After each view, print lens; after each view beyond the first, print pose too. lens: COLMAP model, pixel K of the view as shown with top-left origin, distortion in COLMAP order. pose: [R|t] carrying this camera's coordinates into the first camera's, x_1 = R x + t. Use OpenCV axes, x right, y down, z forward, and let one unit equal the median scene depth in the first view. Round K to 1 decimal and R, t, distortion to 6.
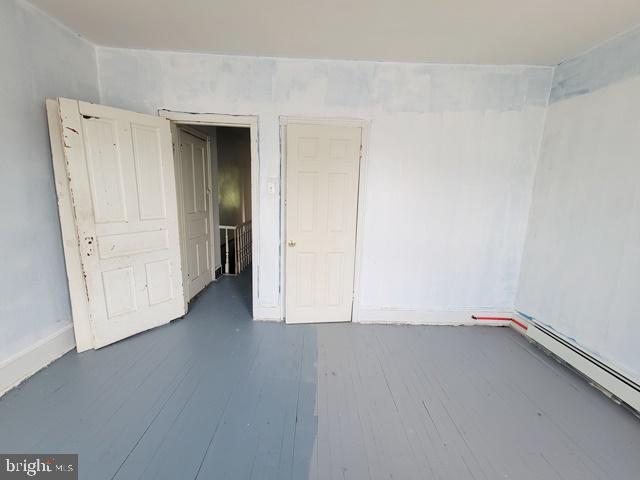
lens RADIAL K [[262.0, 0, 319.0], [0, 262.0, 237.5], [0, 0, 1]] dist [-0.001746, -0.001558]
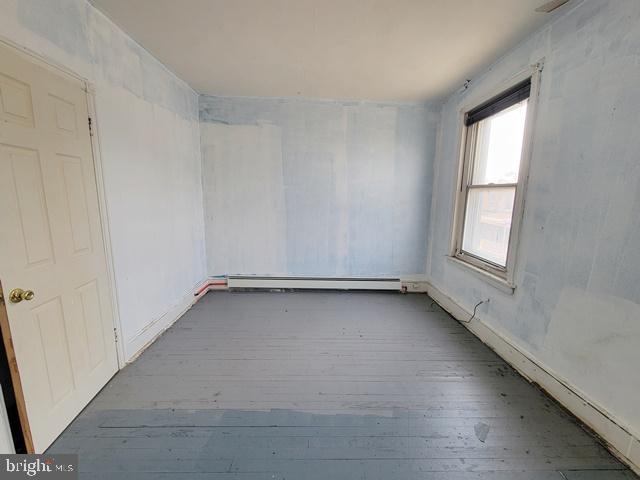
lens RADIAL K [[262.0, 0, 319.0], [0, 262.0, 237.5], [0, 0, 1]] dist [-0.001746, -0.001558]
pose [[-0.015073, -0.189868, 0.981694, -0.595596], [0.151193, 0.970083, 0.189944, -0.092694], [-0.988389, 0.151288, 0.014085, 0.467422]]
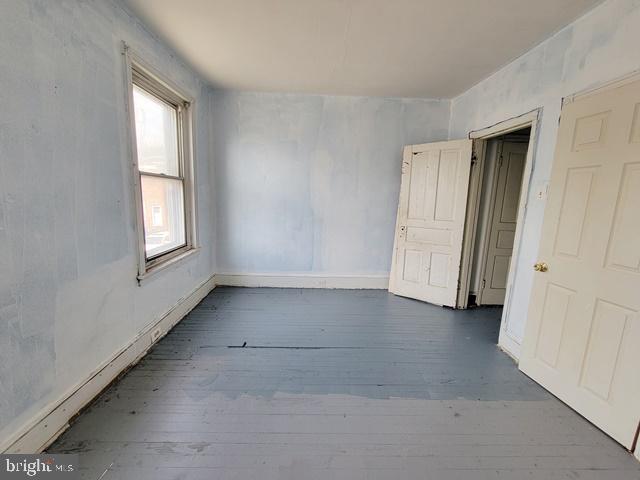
lens RADIAL K [[262.0, 0, 319.0], [0, 262.0, 237.5], [0, 0, 1]] dist [-0.001746, -0.001558]
pose [[0.006227, 0.131080, -0.991352, 0.650916], [-0.198253, 0.971855, 0.127257, -0.030381], [0.980131, 0.195746, 0.032039, 0.368822]]
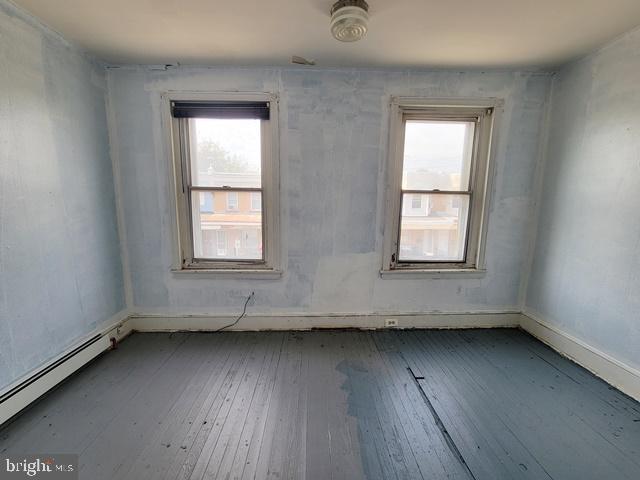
lens RADIAL K [[262.0, 0, 319.0], [0, 262.0, 237.5], [0, 0, 1]] dist [-0.001746, -0.001558]
pose [[-0.998889, -0.038644, -0.026967, 0.111263], [-0.045098, 0.949917, 0.309230, -0.151256], [0.013667, 0.310102, -0.950605, 0.868606]]
